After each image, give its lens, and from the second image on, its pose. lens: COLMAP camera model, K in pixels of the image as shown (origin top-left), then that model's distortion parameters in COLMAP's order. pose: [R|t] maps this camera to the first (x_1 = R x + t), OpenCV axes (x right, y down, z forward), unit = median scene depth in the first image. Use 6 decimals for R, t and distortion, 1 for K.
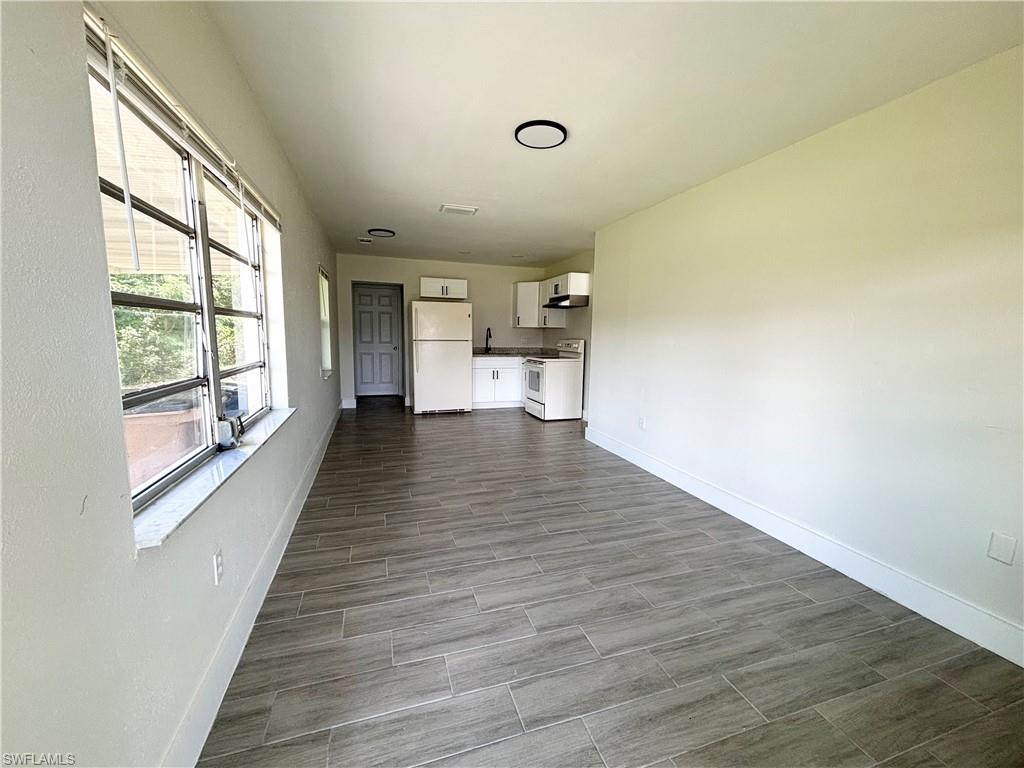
lens RADIAL K [[415.2, 0, 511.5], [0, 415.2, 385.1], [0, 0, 1]] dist [0.003836, -0.001542]
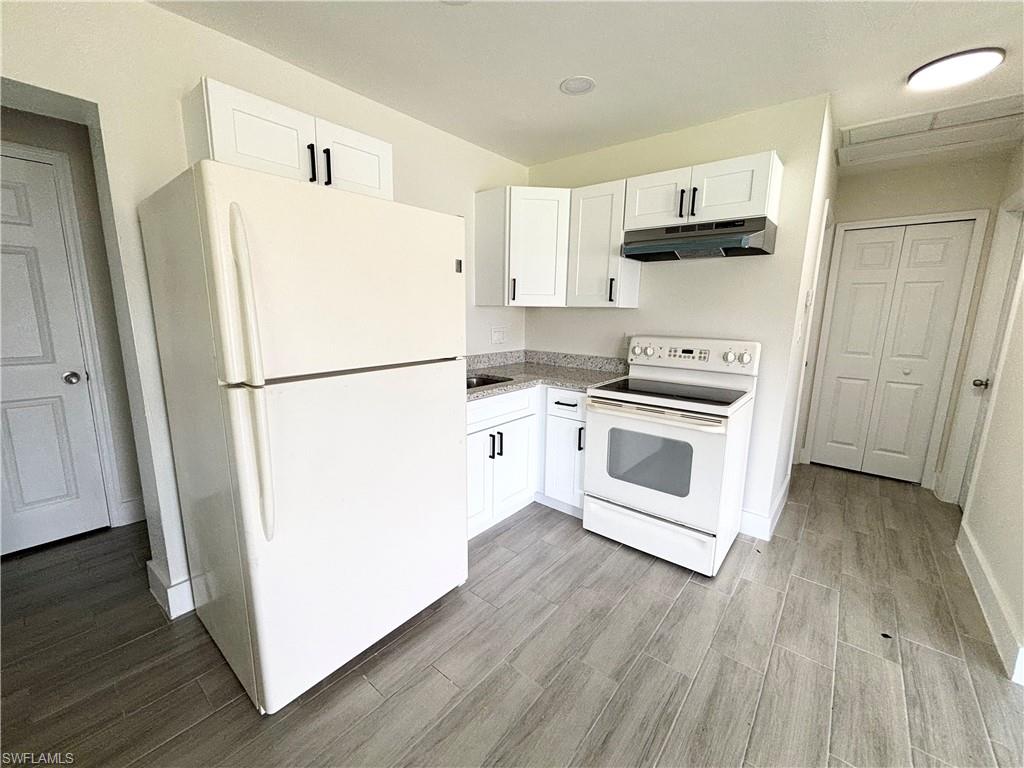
lens RADIAL K [[415.2, 0, 511.3], [0, 415.2, 385.4], [0, 0, 1]] dist [0.003836, -0.001542]
pose [[0.845157, -0.104023, 0.524298, -0.441483], [0.067162, 0.993773, 0.088904, -0.225333], [-0.530281, -0.039925, 0.846881, 1.503823]]
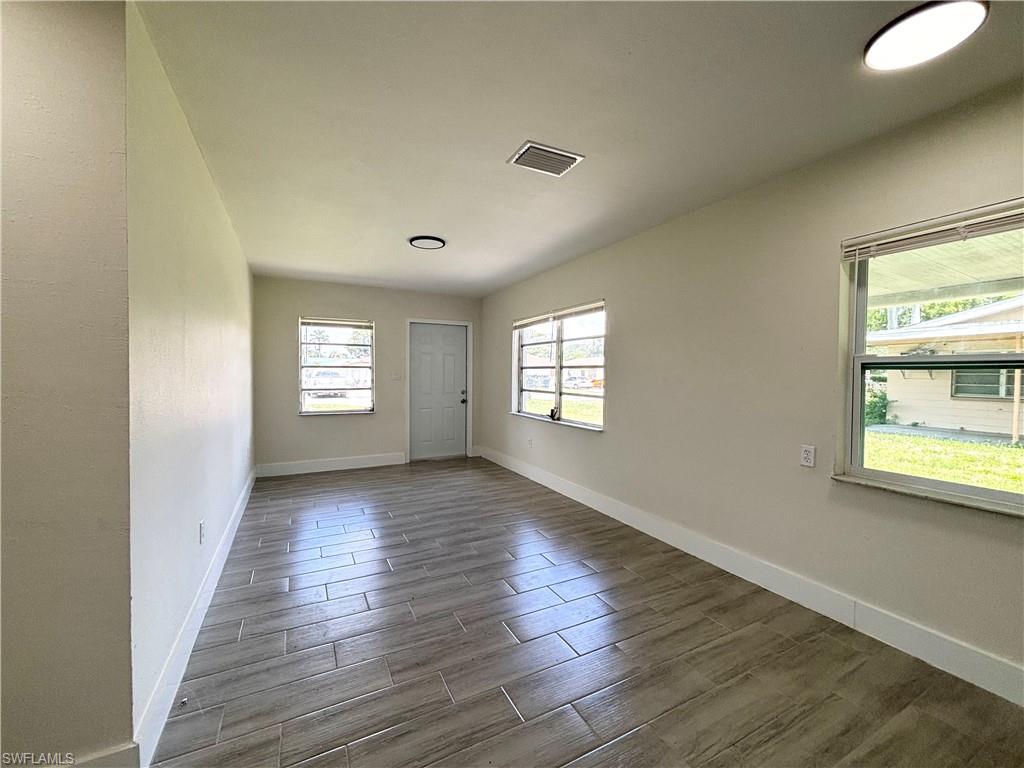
lens RADIAL K [[415.2, 0, 513.2], [0, 415.2, 385.4], [0, 0, 1]] dist [0.003836, -0.001542]
pose [[-0.986349, -0.021487, -0.163263, 0.000386], [-0.046650, 0.987295, 0.151895, -0.253271], [0.157925, 0.157438, -0.974819, 1.975331]]
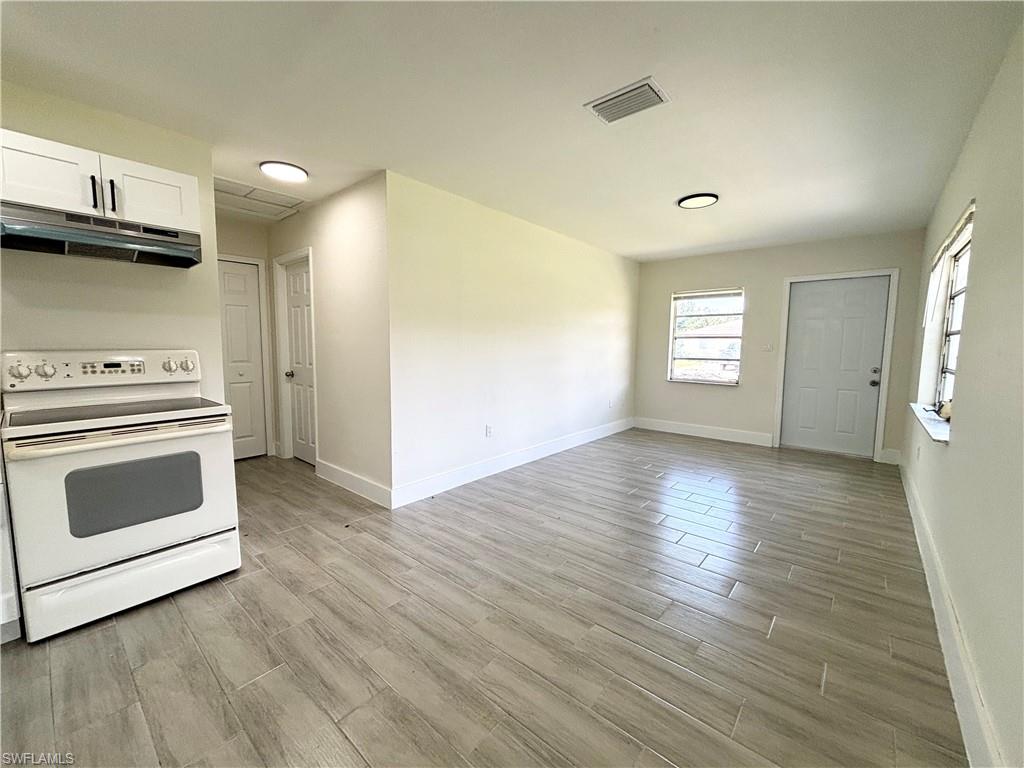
lens RADIAL K [[415.2, 0, 510.3], [0, 415.2, 386.8], [0, 0, 1]] dist [0.003836, -0.001542]
pose [[-0.520787, -0.112918, 0.846186, -0.652183], [0.089451, 0.978539, 0.185632, -0.230374], [-0.848987, 0.172367, -0.499510, 1.791768]]
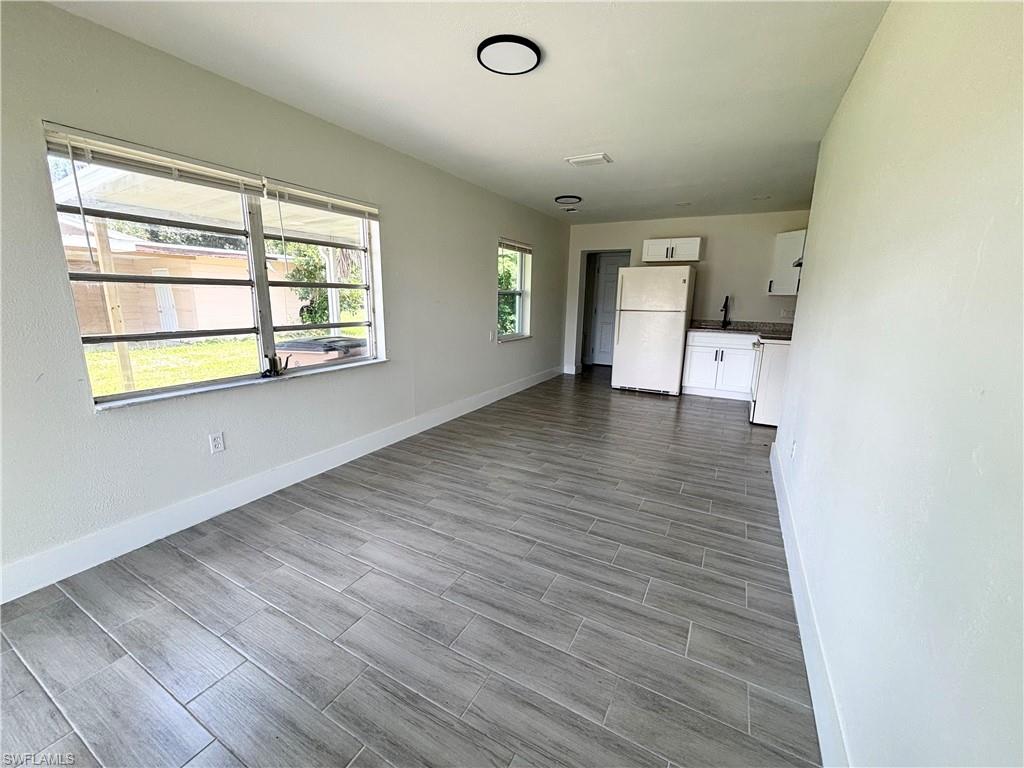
lens RADIAL K [[415.2, 0, 509.2], [0, 415.2, 385.0], [0, 0, 1]] dist [0.003836, -0.001542]
pose [[0.683714, 0.148659, -0.714448, 0.570243], [-0.098117, 0.988868, 0.111862, -0.040409], [0.723124, -0.006382, 0.690689, 0.329944]]
